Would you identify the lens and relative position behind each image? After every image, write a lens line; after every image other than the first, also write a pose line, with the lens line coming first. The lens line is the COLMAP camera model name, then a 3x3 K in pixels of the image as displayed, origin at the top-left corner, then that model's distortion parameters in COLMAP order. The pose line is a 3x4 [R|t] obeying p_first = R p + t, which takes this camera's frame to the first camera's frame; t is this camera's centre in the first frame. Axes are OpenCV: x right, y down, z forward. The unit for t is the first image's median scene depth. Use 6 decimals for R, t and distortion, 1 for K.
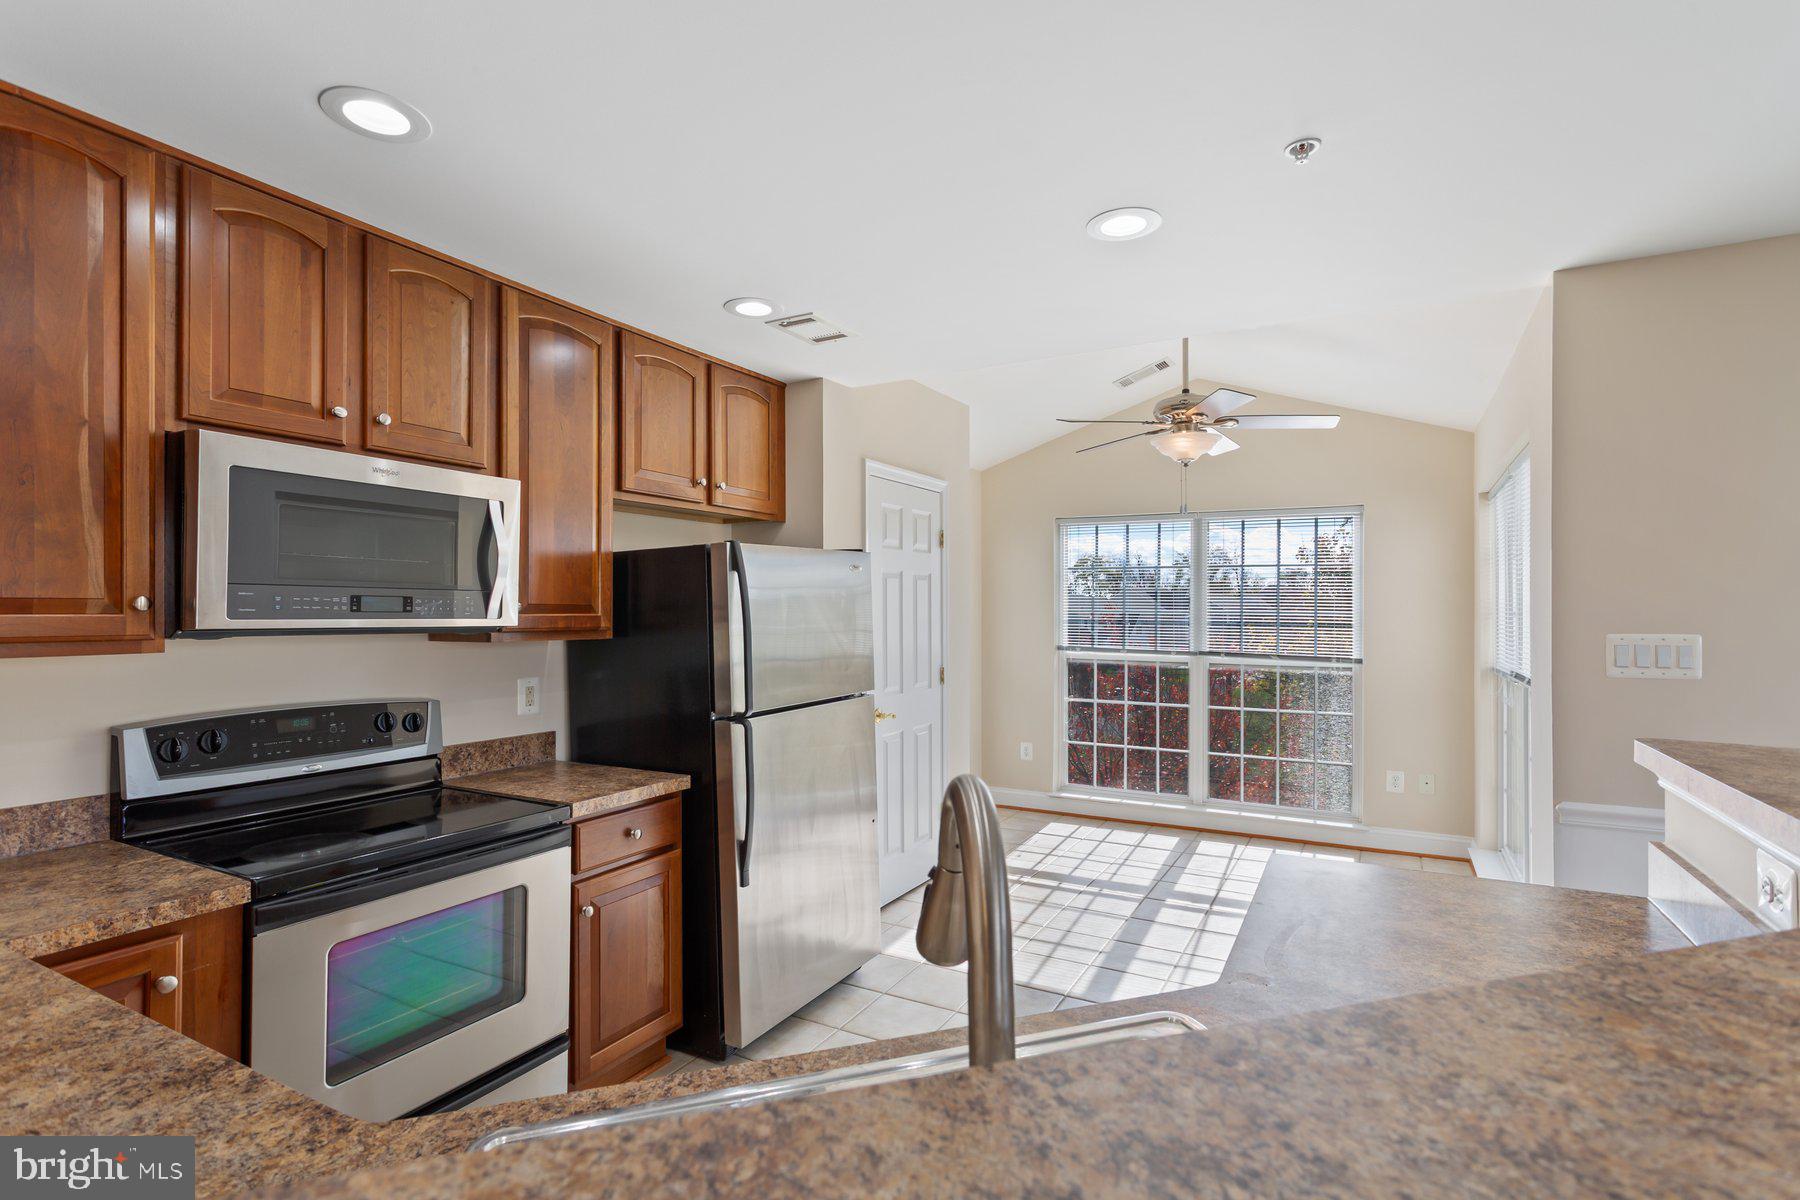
lens RADIAL K [[857.9, 0, 902.1], [0, 857.9, 603.8], [0, 0, 1]] dist [0.000922, 0.001129]
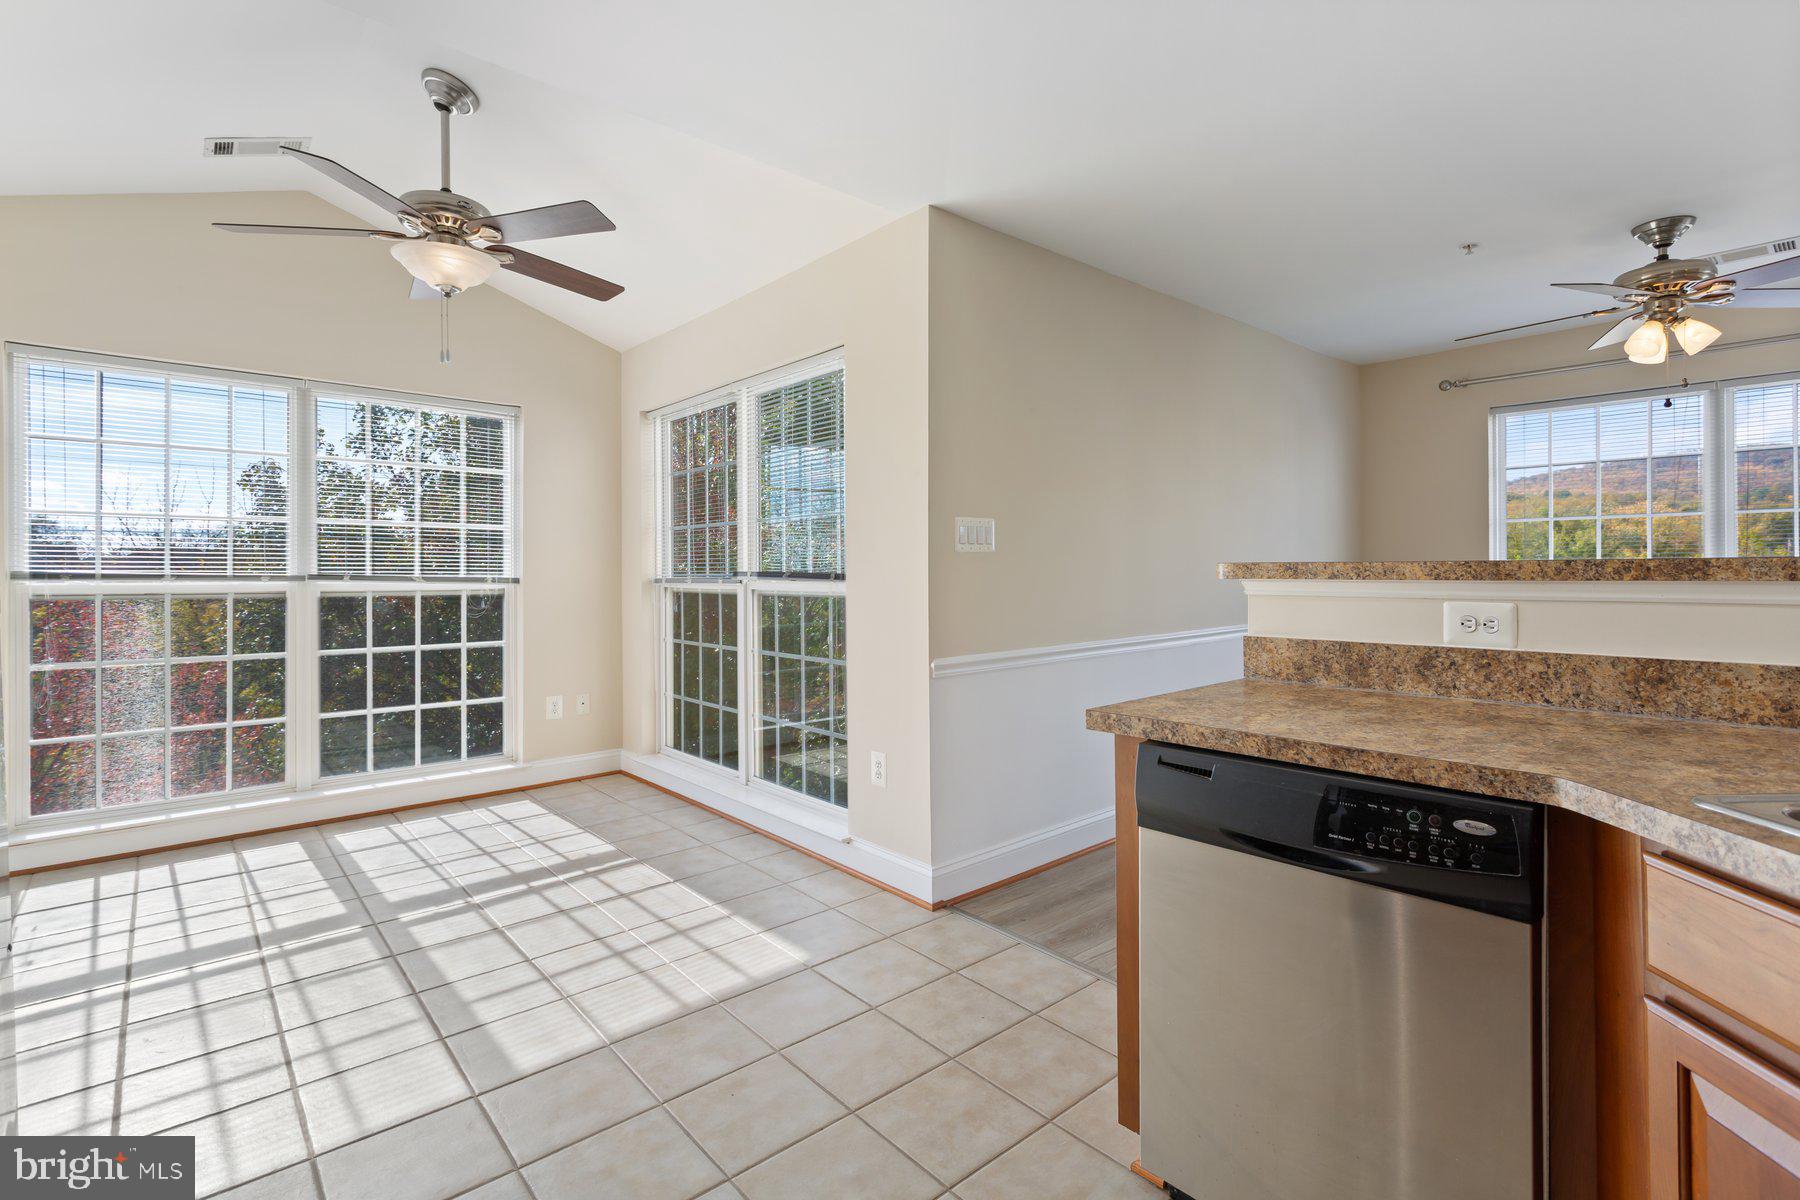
lens RADIAL K [[858.7, 0, 907.2], [0, 858.7, 567.0], [0, 0, 1]] dist [0.001693, 0.001196]
pose [[0.338155, -0.000535, 0.941090, -0.300138], [-0.001386, 0.999998, 0.001067, 0.090480], [-0.941089, -0.001665, 0.338154, 0.556822]]
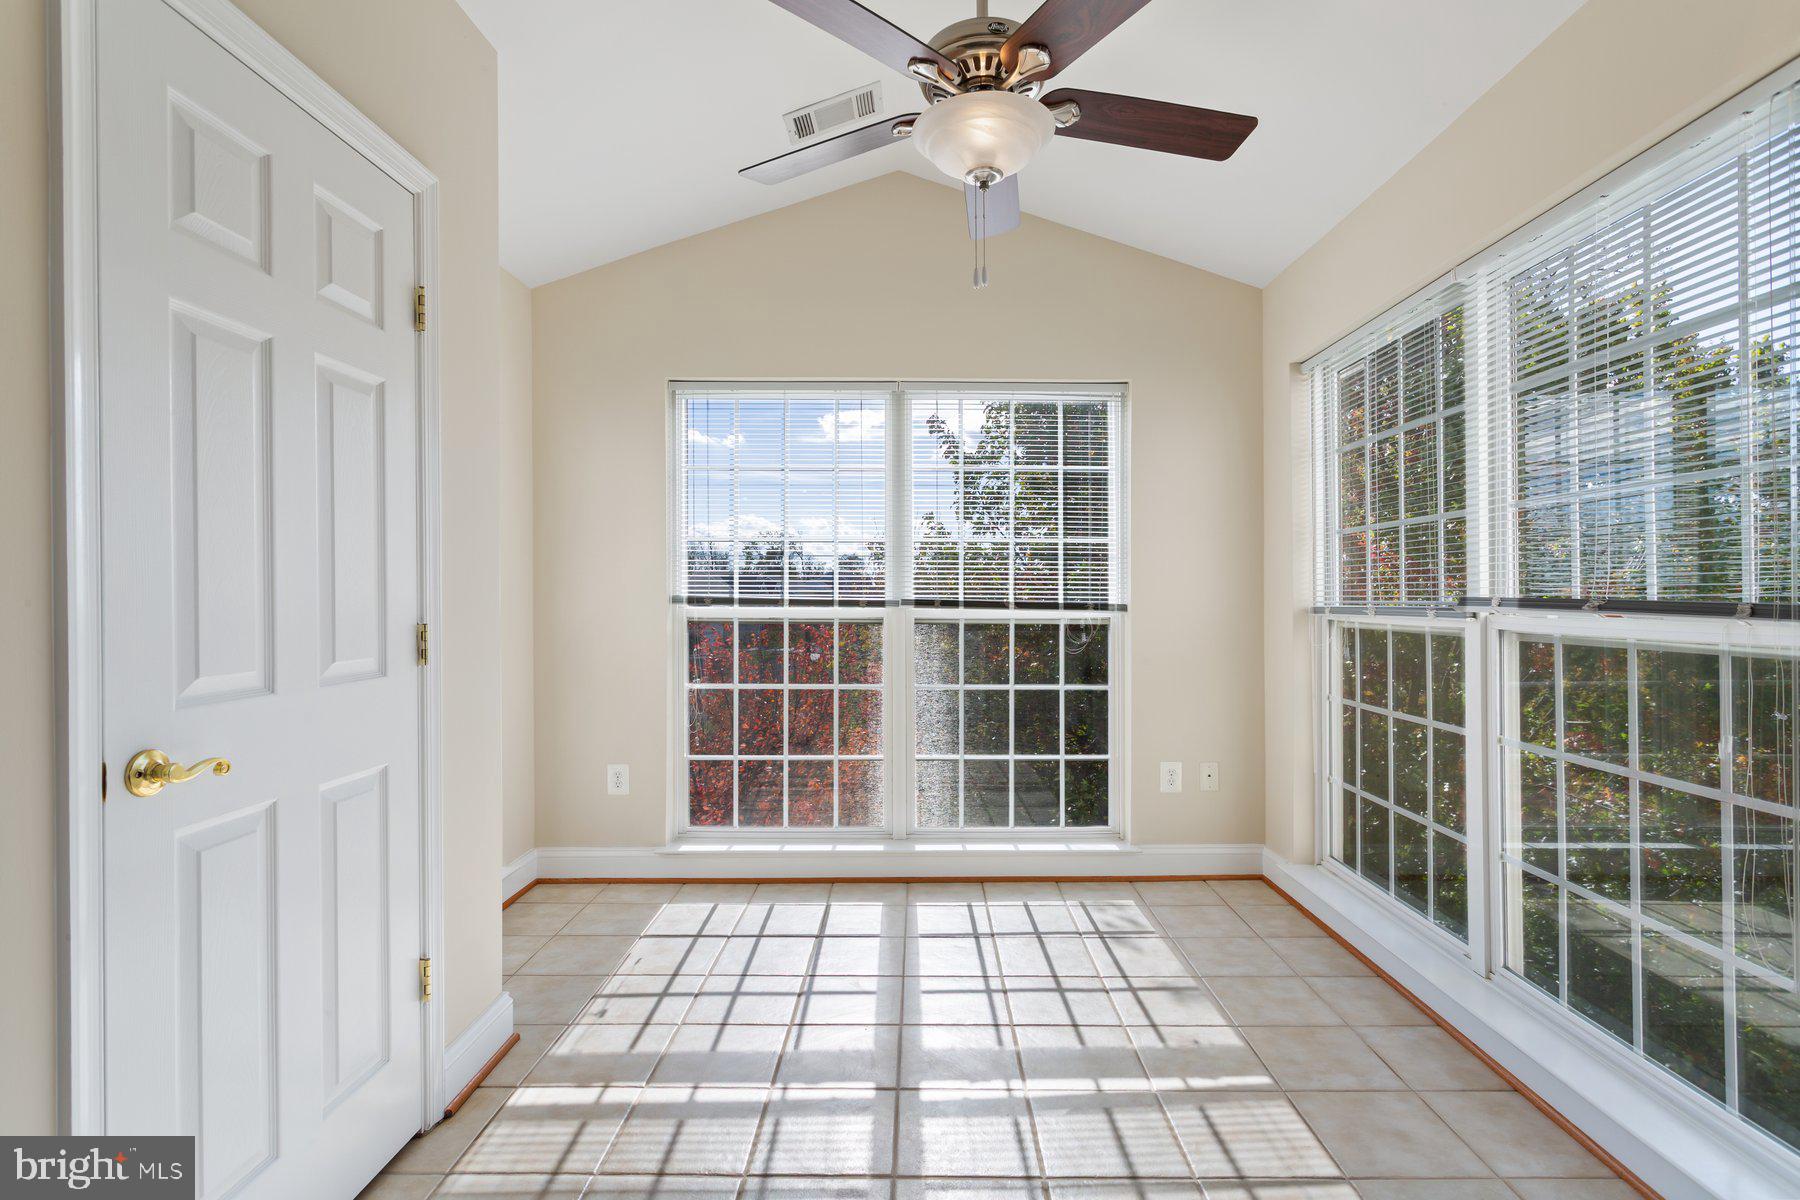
lens RADIAL K [[855.8, 0, 902.6], [0, 855.8, 594.0], [0, 0, 1]] dist [0.001879, 0.000650]
pose [[0.881413, -0.003720, 0.472333, 0.088335], [0.001602, 0.999987, 0.004887, 0.091995], [-0.472345, -0.003551, 0.881407, 0.838744]]
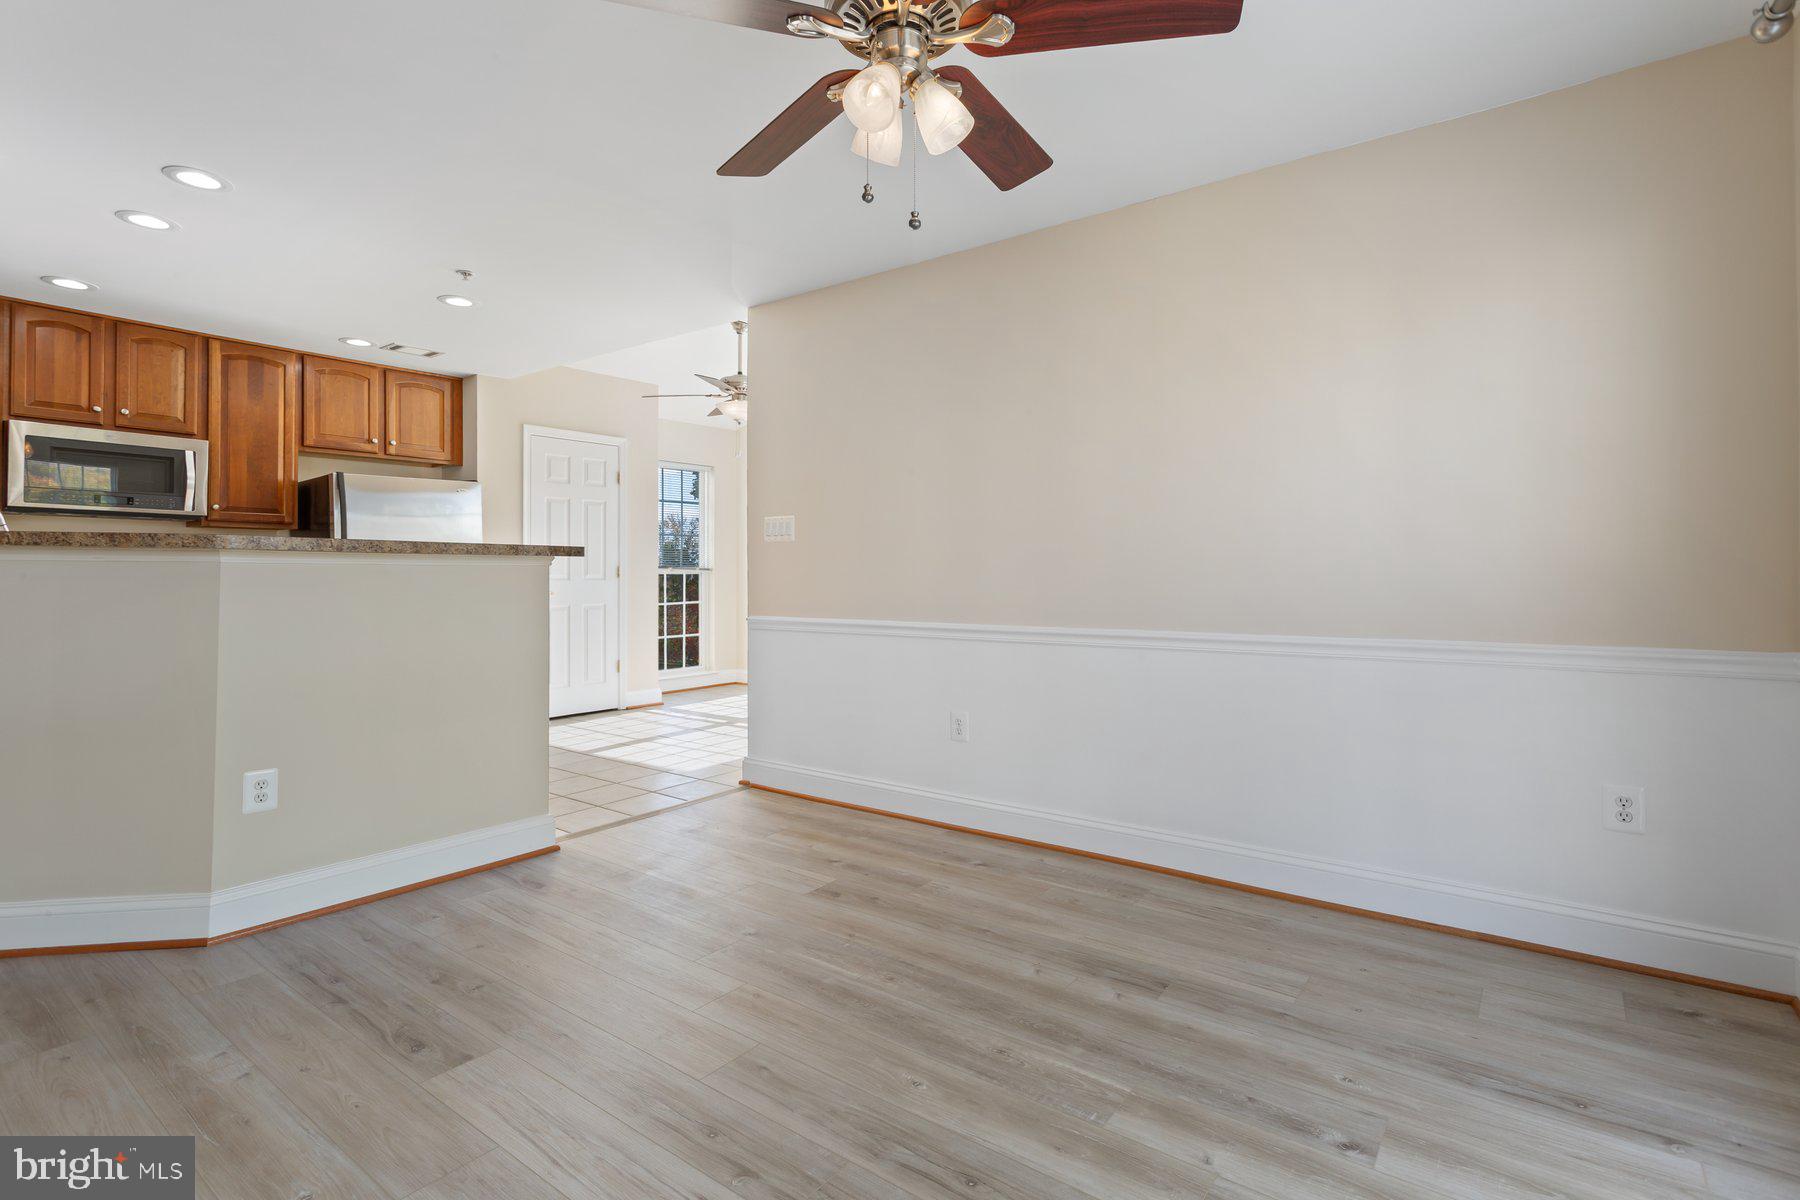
lens RADIAL K [[858.7, 0, 907.2], [0, 858.7, 567.0], [0, 0, 1]] dist [0.001693, 0.001196]
pose [[0.989729, 0.000973, -0.142955, 1.157773], [-0.000825, 0.999999, 0.001097, 0.114930], [0.142956, -0.000968, 0.989729, -0.578285]]
